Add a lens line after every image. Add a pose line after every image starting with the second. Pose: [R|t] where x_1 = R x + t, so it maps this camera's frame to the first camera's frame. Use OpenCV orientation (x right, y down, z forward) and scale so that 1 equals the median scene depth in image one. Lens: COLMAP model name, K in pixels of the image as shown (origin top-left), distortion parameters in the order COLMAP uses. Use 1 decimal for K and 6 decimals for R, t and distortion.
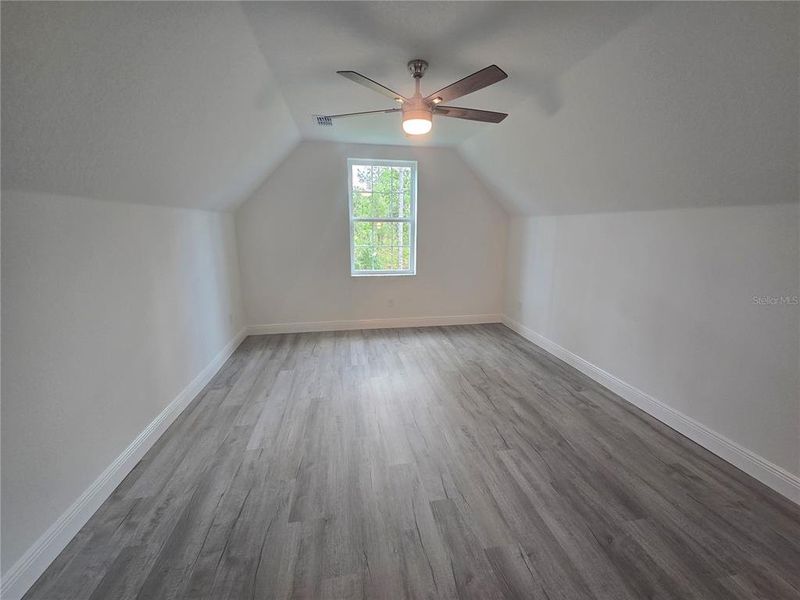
lens RADIAL K [[328.4, 0, 401.4], [0, 328.4, 300.6], [0, 0, 1]] dist [-0.002500, -0.000085]
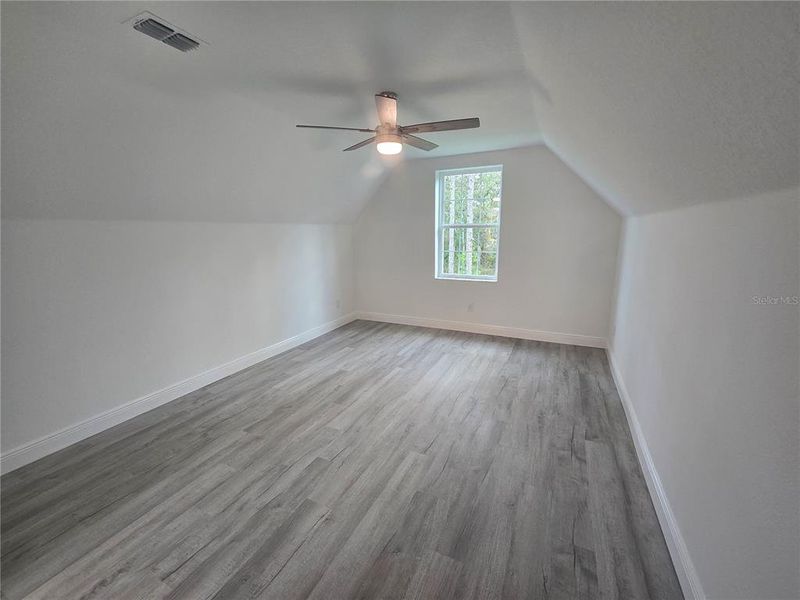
lens RADIAL K [[328.4, 0, 402.0], [0, 328.4, 298.9], [0, 0, 1]] dist [-0.002500, -0.000085]
pose [[0.809410, 0.103411, -0.578067, 0.494955], [-0.112312, 0.993462, 0.020462, -0.021154], [0.576404, 0.048362, 0.815732, 0.069783]]
